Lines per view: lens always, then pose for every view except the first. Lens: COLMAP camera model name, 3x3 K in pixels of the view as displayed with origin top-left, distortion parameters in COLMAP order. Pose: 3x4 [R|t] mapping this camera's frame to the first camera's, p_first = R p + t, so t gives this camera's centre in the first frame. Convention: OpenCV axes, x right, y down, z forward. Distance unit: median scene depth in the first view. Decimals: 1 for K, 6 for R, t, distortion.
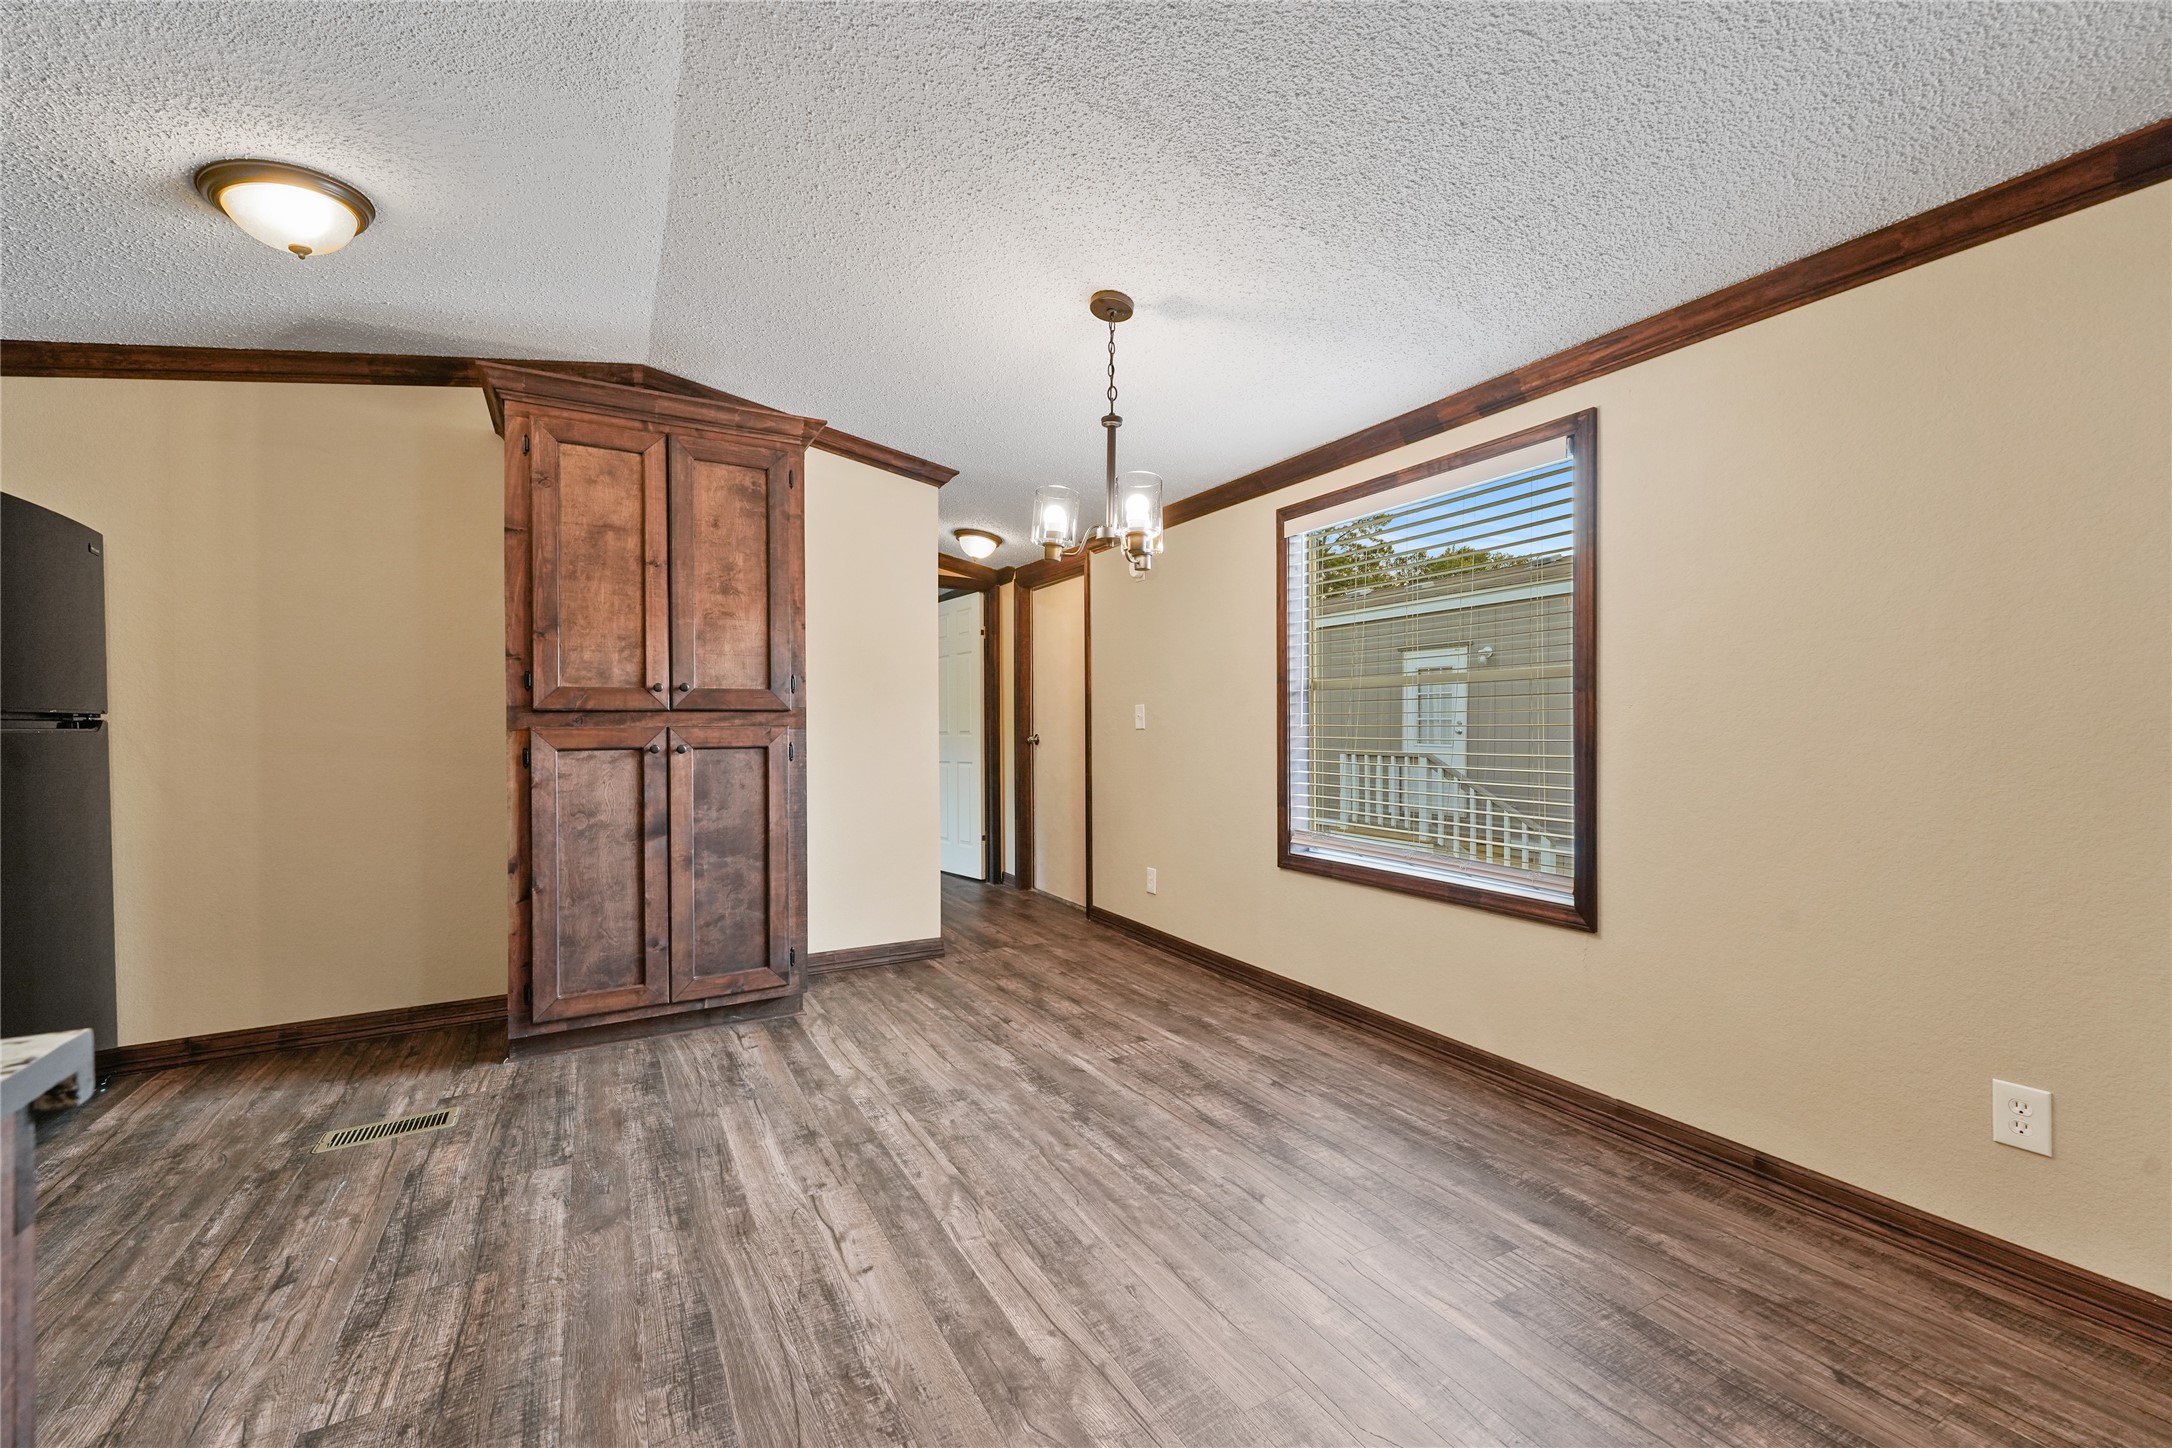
lens RADIAL K [[876.5, 0, 1086.0], [0, 876.5, 724.0], [0, 0, 1]] dist [0.011421, -0.000278]
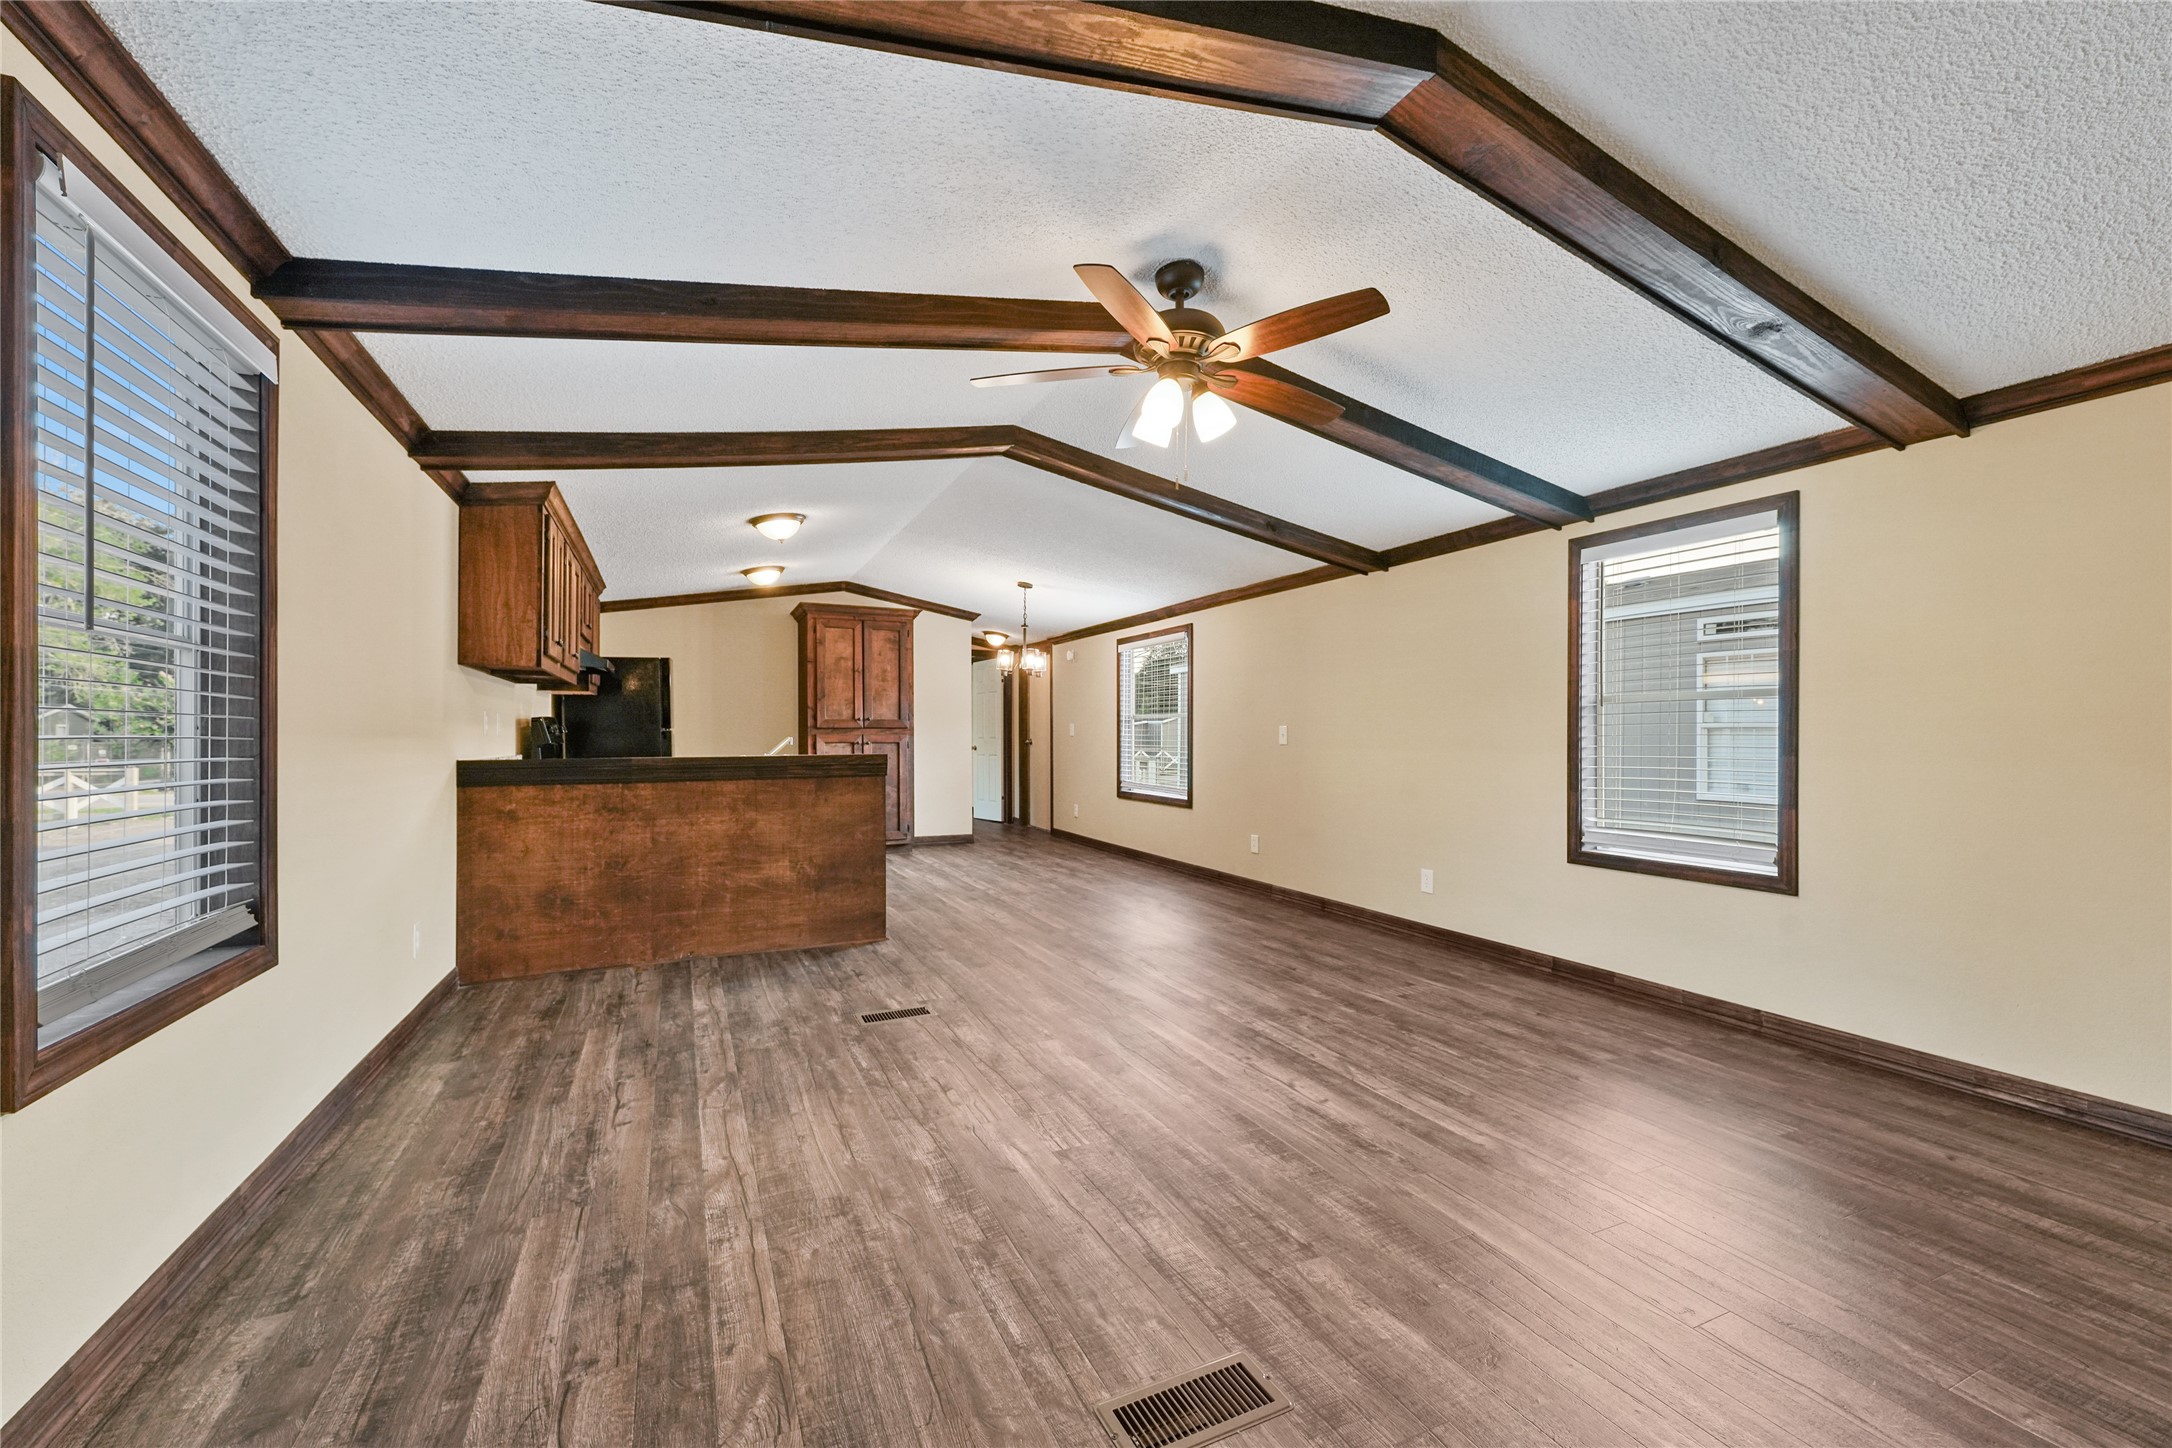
lens RADIAL K [[876.5, 0, 1086.0], [0, 876.5, 724.0], [0, 0, 1]] dist [0.011421, -0.000278]
pose [[0.997285, 0.000890, -0.073637, 0.375907], [-0.001599, 0.999953, -0.009572, -0.004179], [0.073625, 0.009663, 0.997239, -1.554015]]
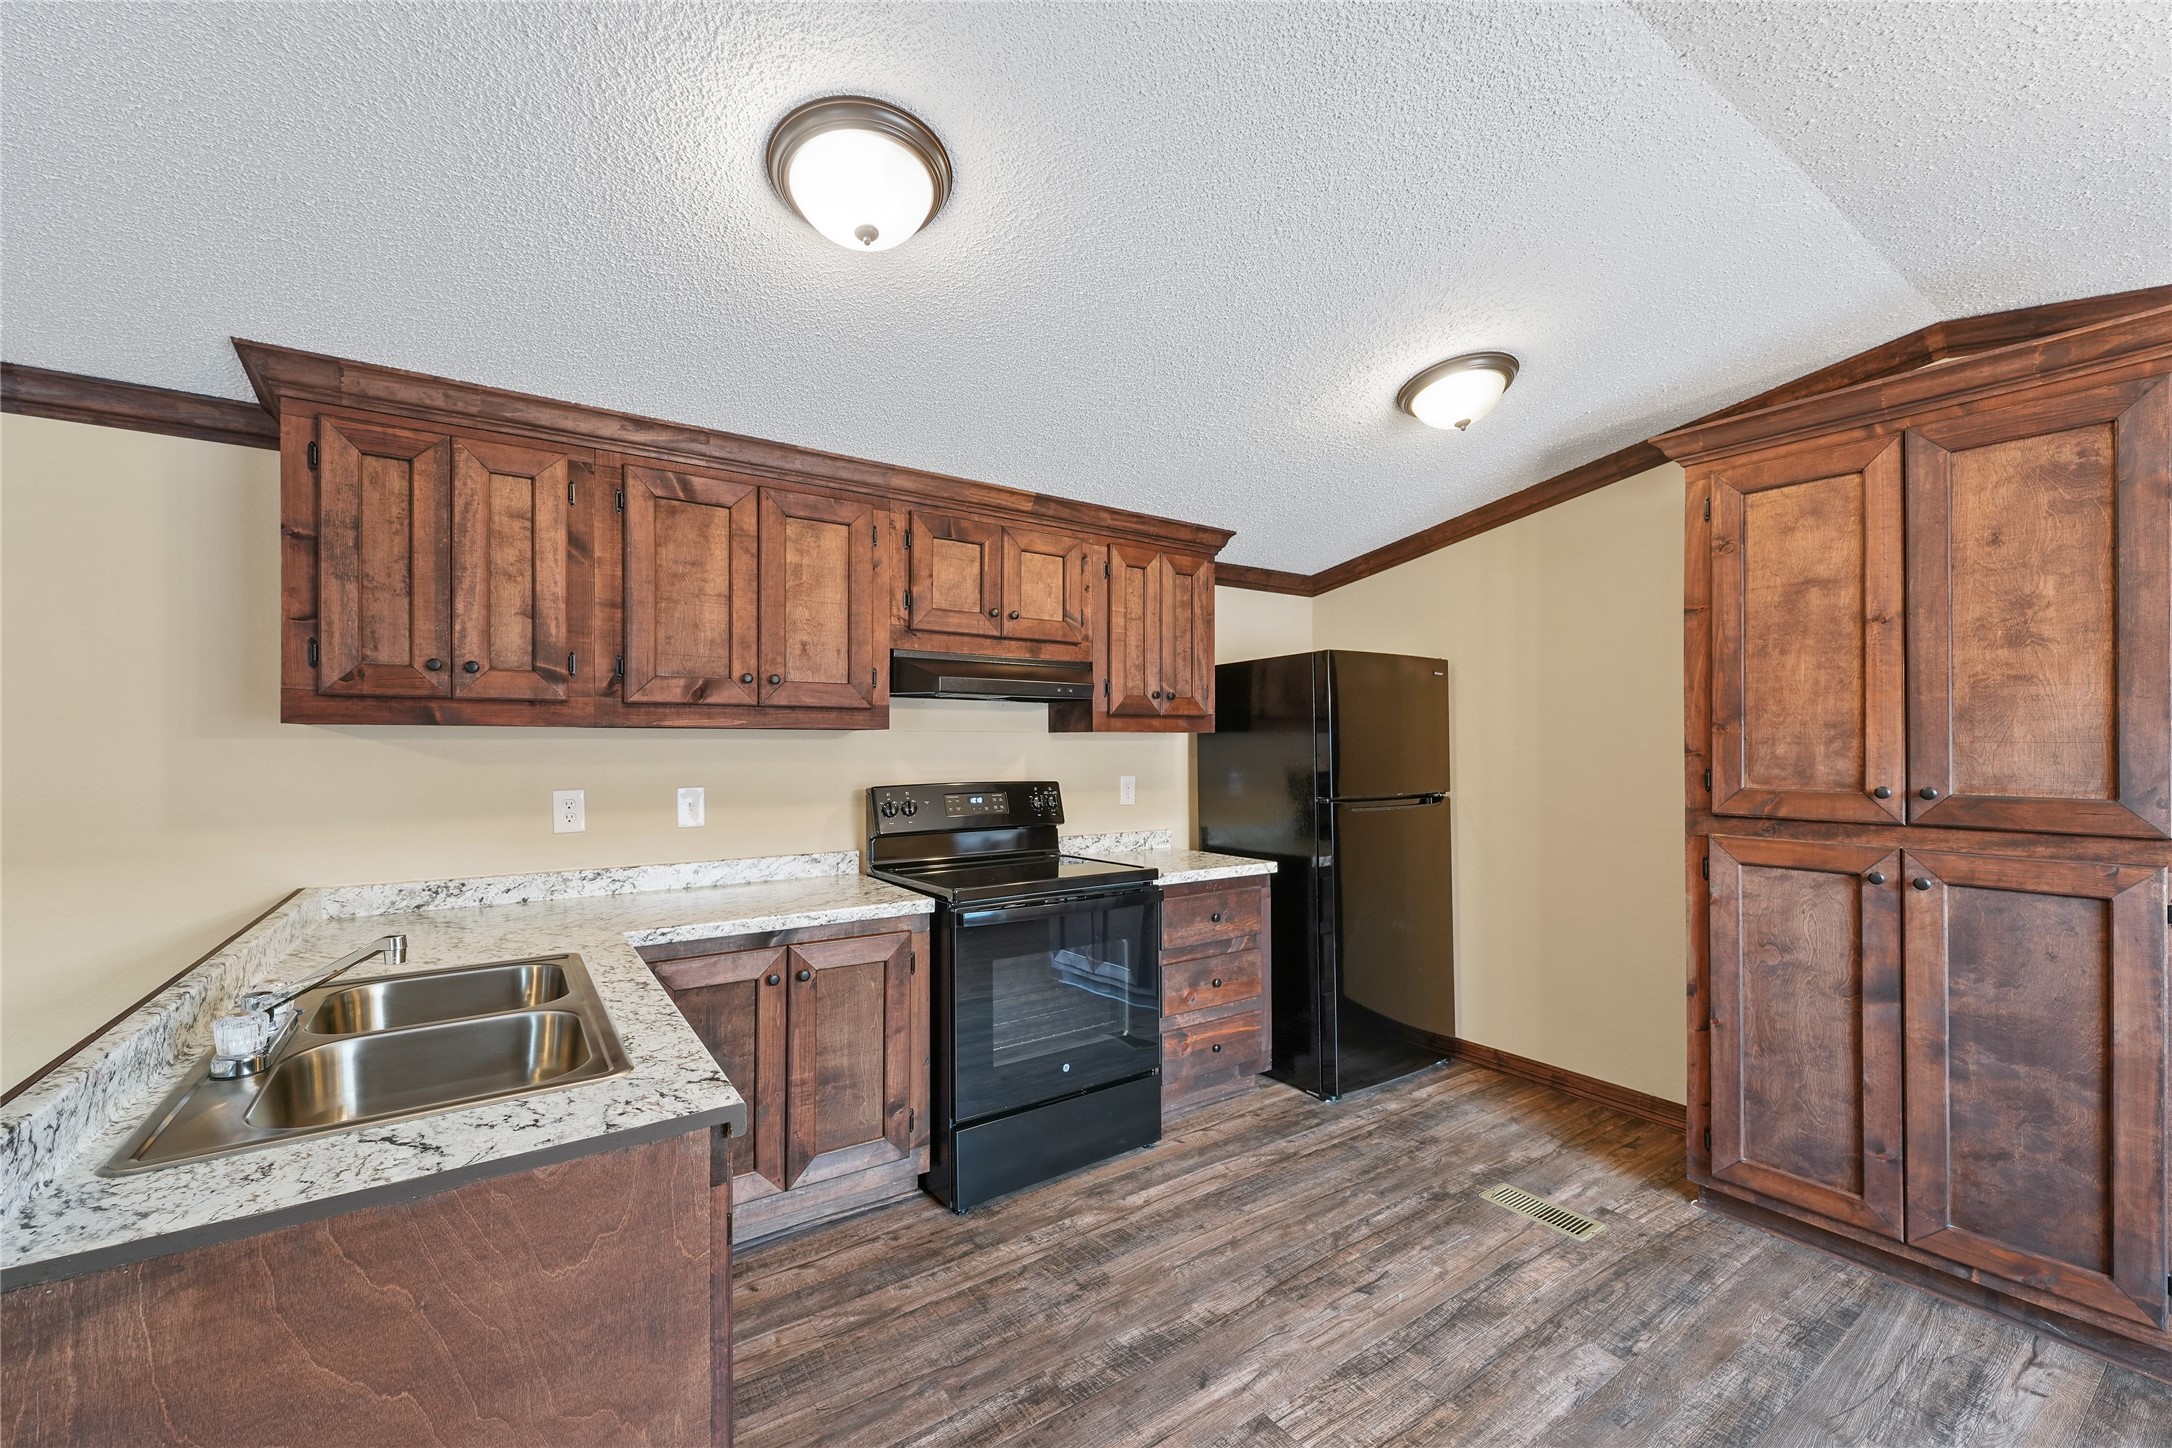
lens RADIAL K [[877.9, 0, 1077.0], [0, 877.9, 736.7], [0, 0, 1]] dist [-0.000613, -0.000515]
pose [[0.077124, 0.002932, -0.997017, 0.176243], [0.002369, 0.999992, 0.003124, -0.092490], [0.997019, -0.002603, 0.077116, 0.297647]]
